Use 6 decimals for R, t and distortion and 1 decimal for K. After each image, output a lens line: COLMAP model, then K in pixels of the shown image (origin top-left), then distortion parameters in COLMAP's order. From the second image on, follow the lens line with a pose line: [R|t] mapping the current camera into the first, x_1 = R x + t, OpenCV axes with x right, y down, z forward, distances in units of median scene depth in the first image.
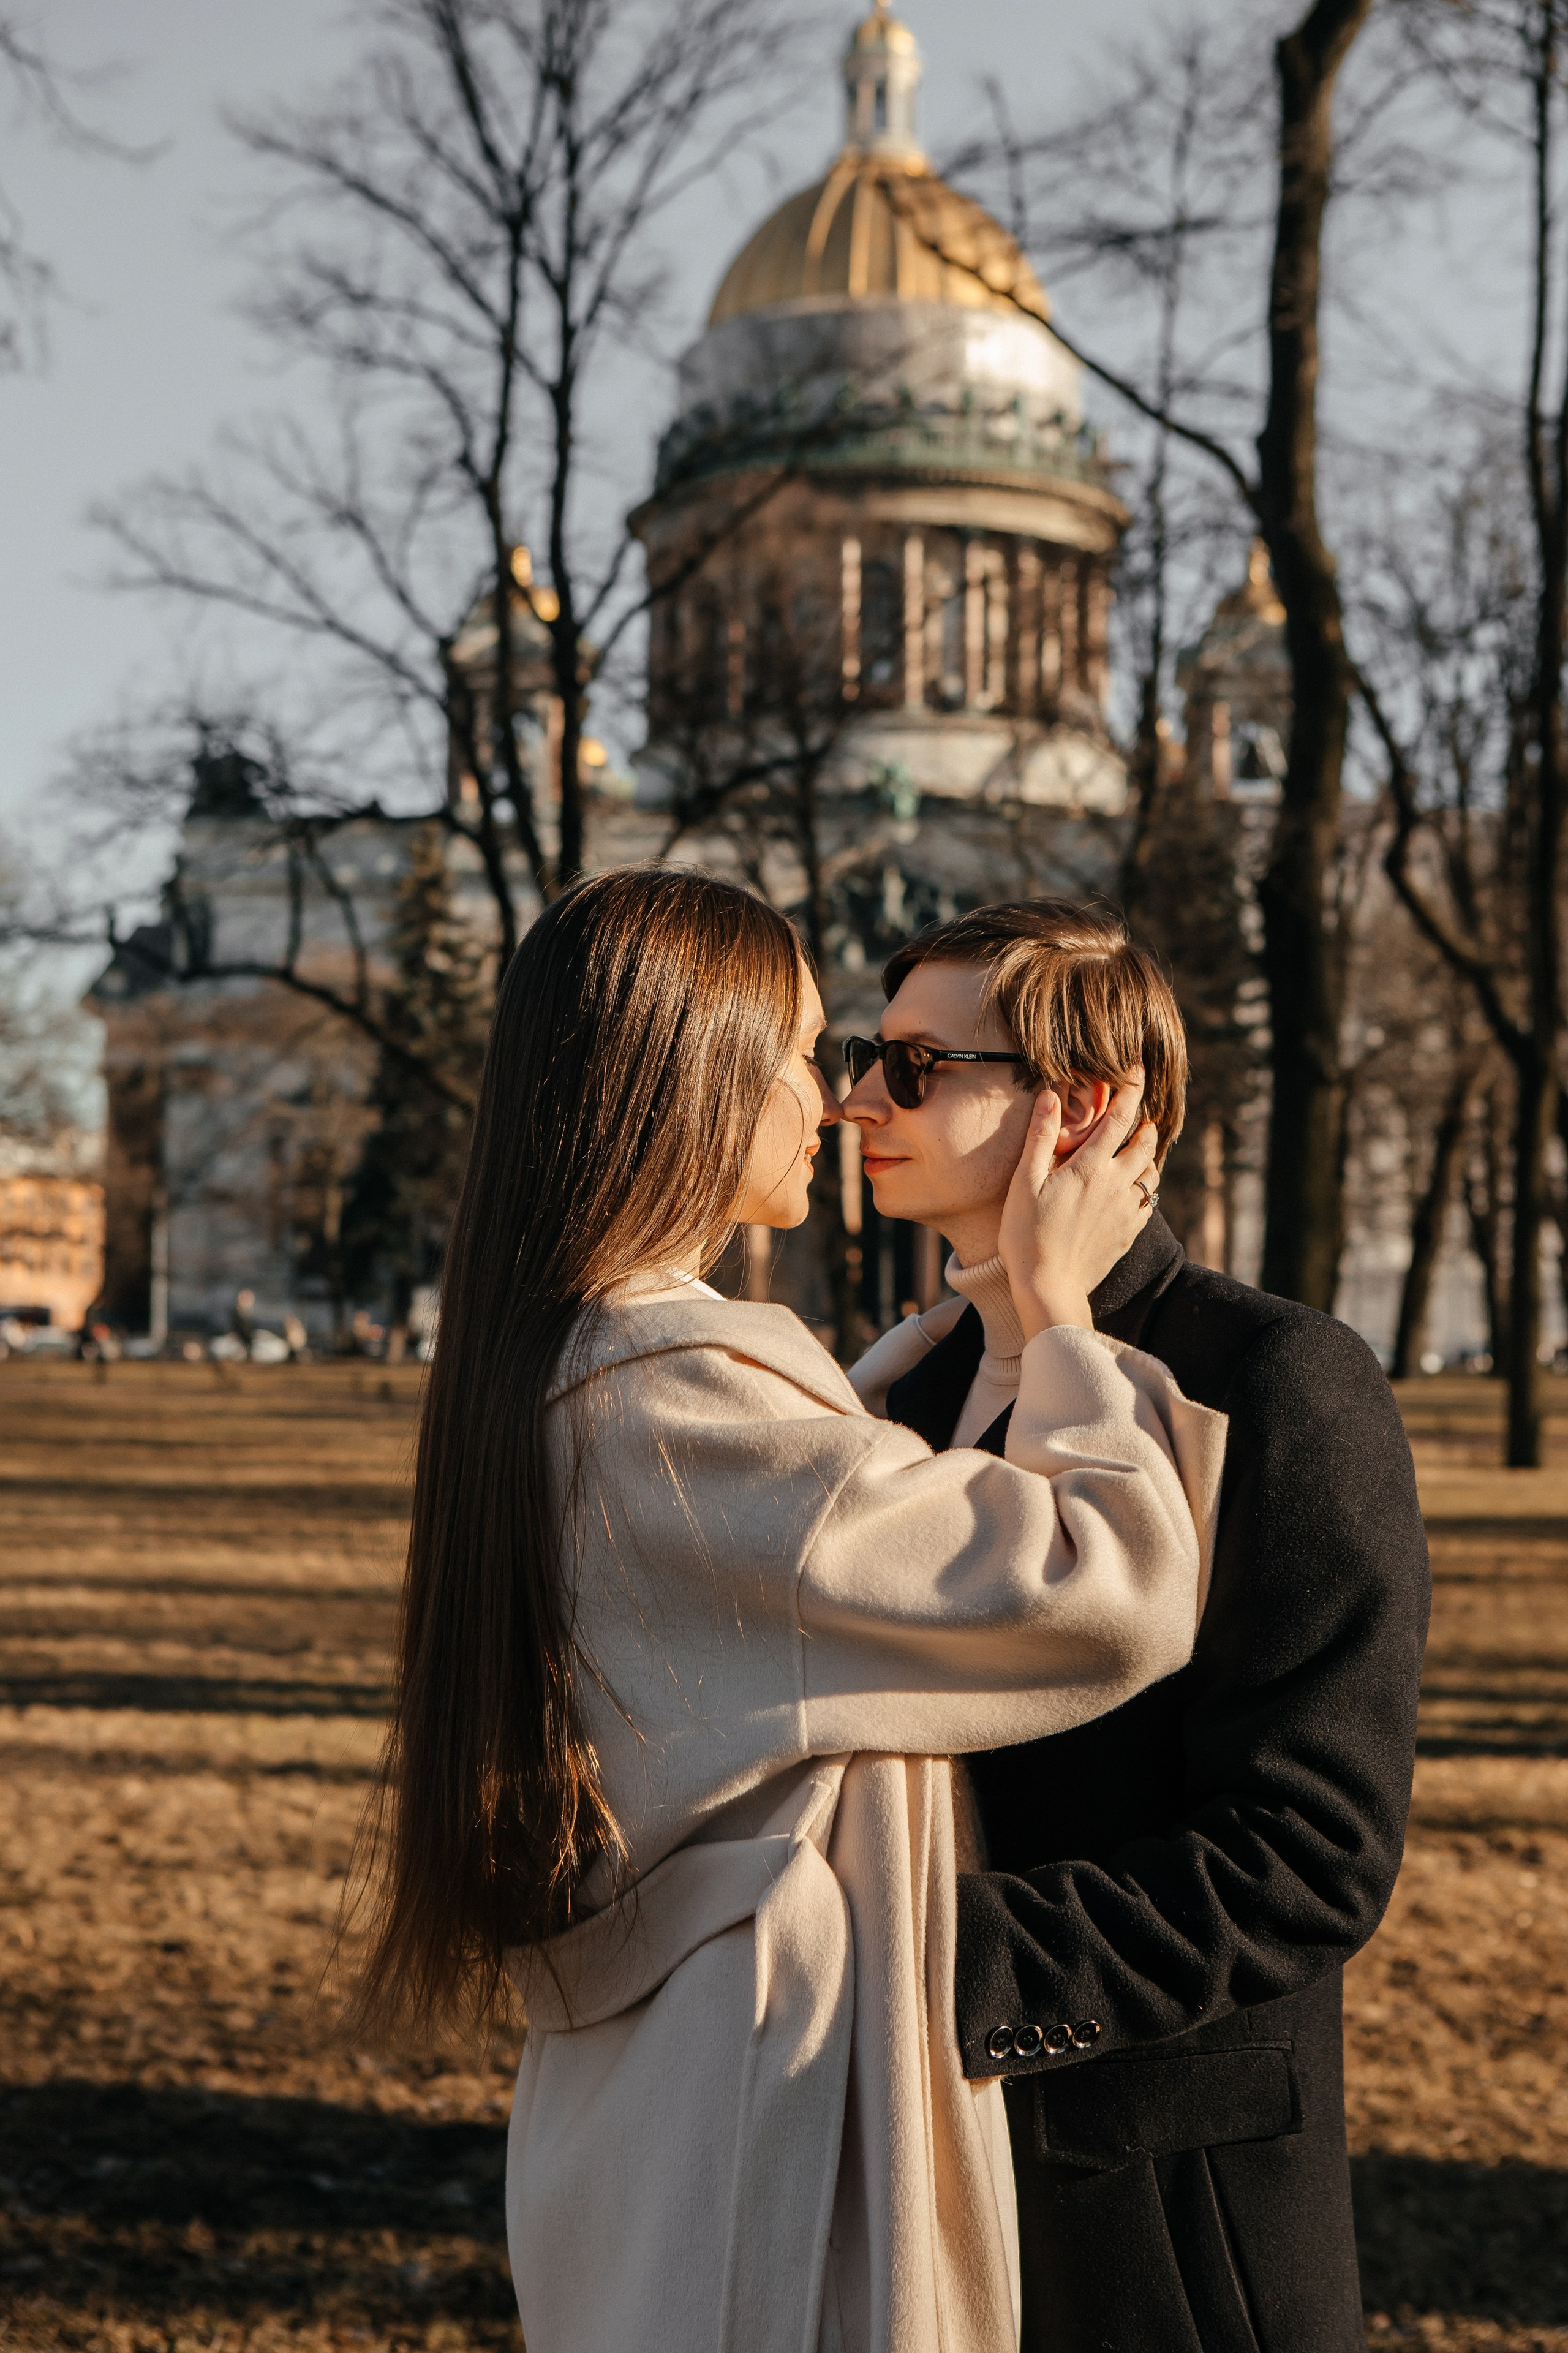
lens RADIAL K [[3543.9, 0, 811.6], [0, 3543.9, 1123.4], [0, 0, 1]] dist [0.111106, 0.000000]
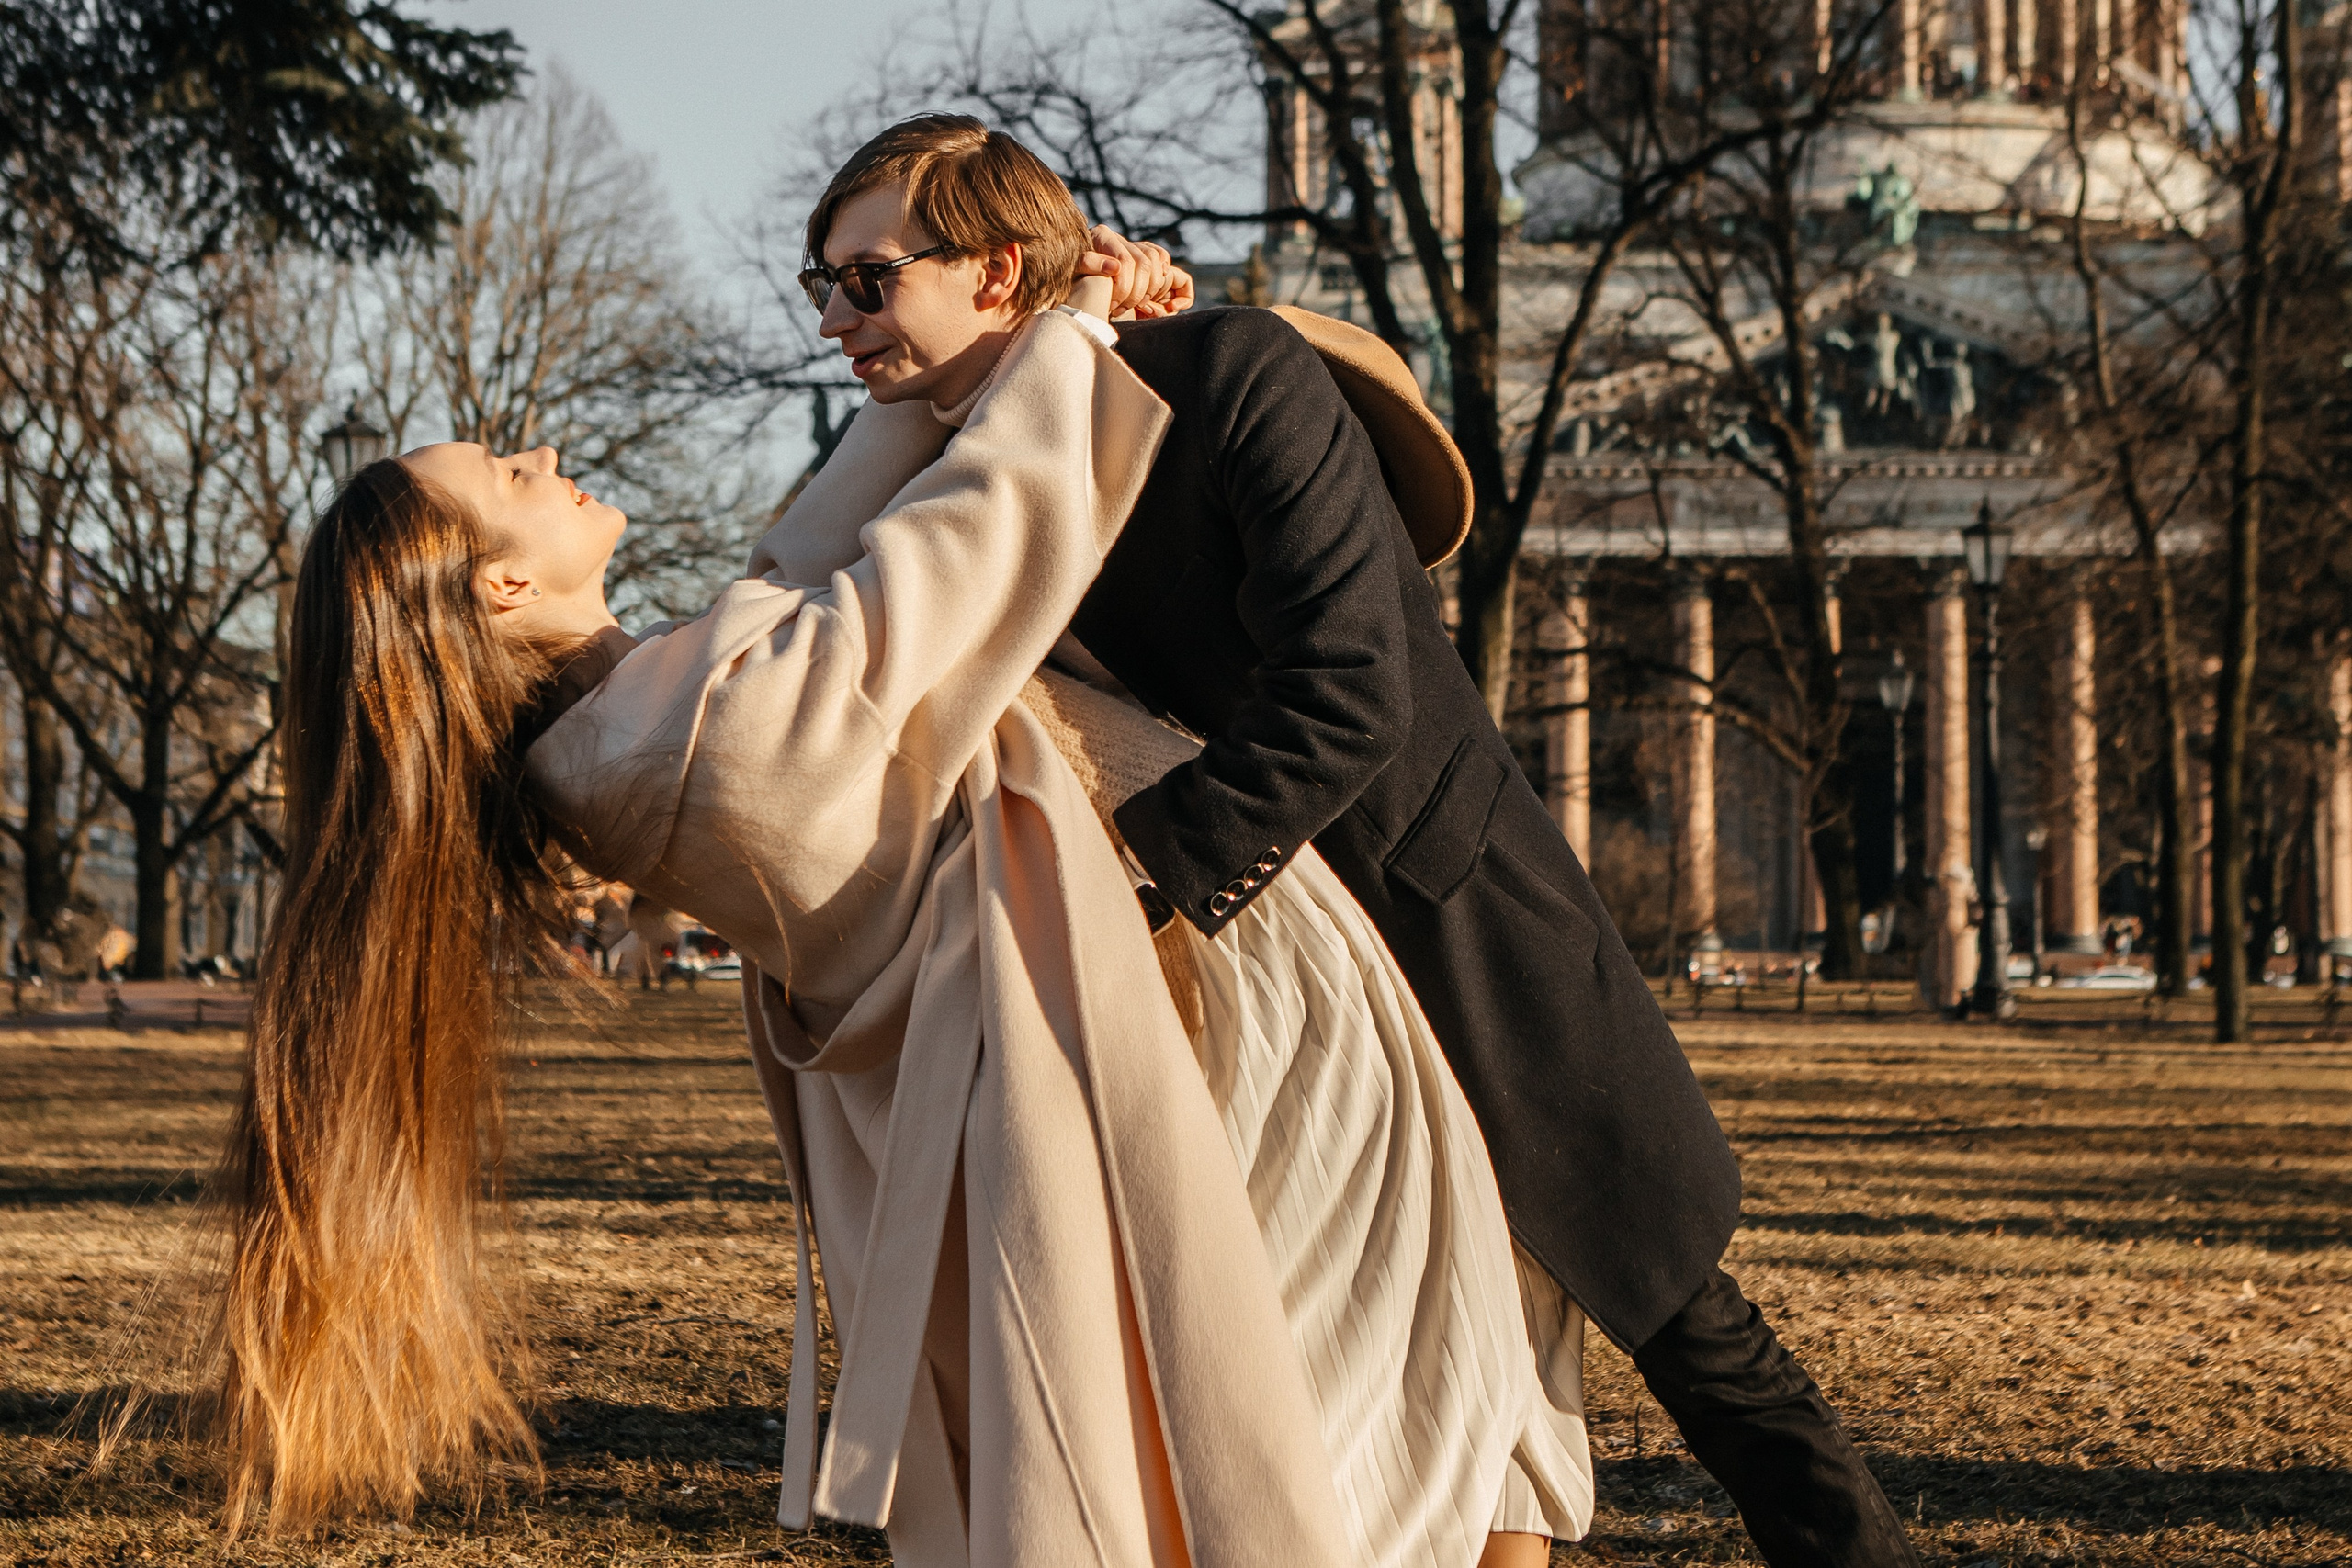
lens RADIAL K [[5017.5, 0, 1216.4], [0, 5017.5, 676.5], [0, 0, 1]] dist [0.033426, 0.000000]
pose [[0.994846, -0.010795, -0.100825, -0.016924], [0.009369, 0.999849, -0.014607, 0.024355], [0.100967, 0.013587, 0.994797, -0.044783]]
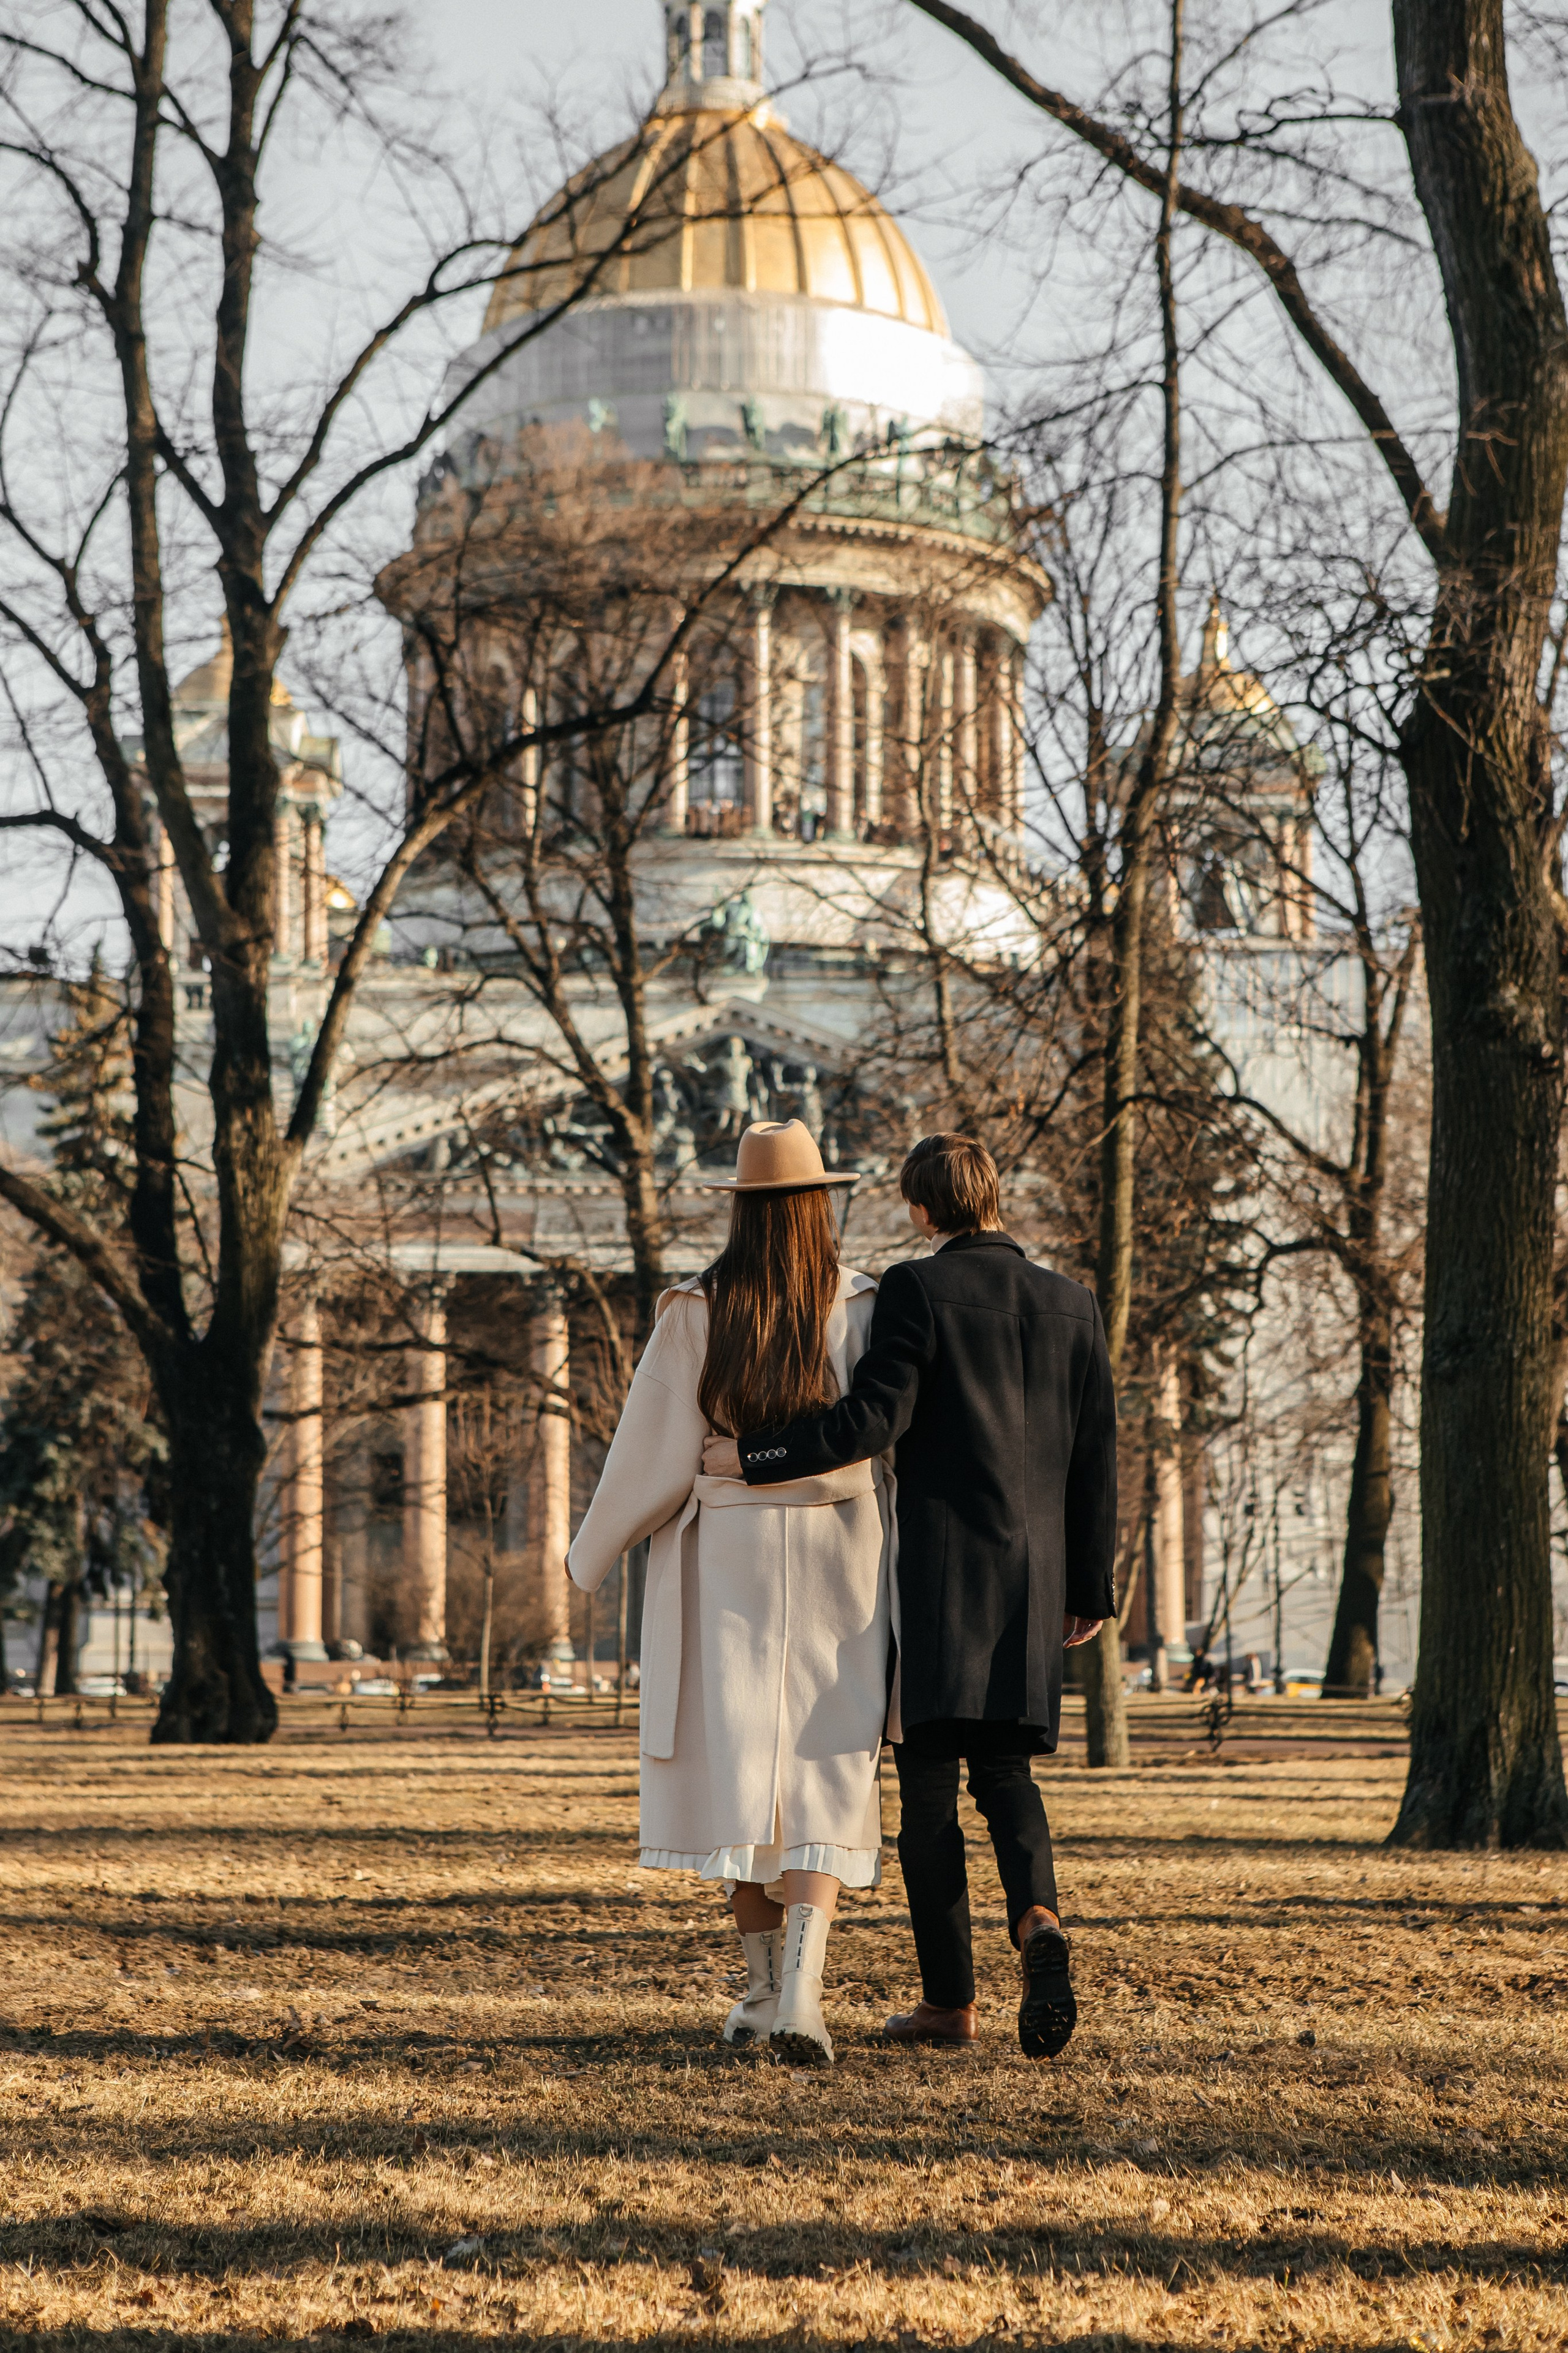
lens RADIAL K [[4013.0, 0, 757.8], [0, 4013.0, 1252.4], [0, 0, 1]] dist [0.145198, 0.000000]
pose [[0.999541, -0.004695, 0.029918, 0.002279], [0.006474, 0.998198, -0.059655, 0.036744], [-0.029584, 0.059822, 0.997771, 0.258994]]
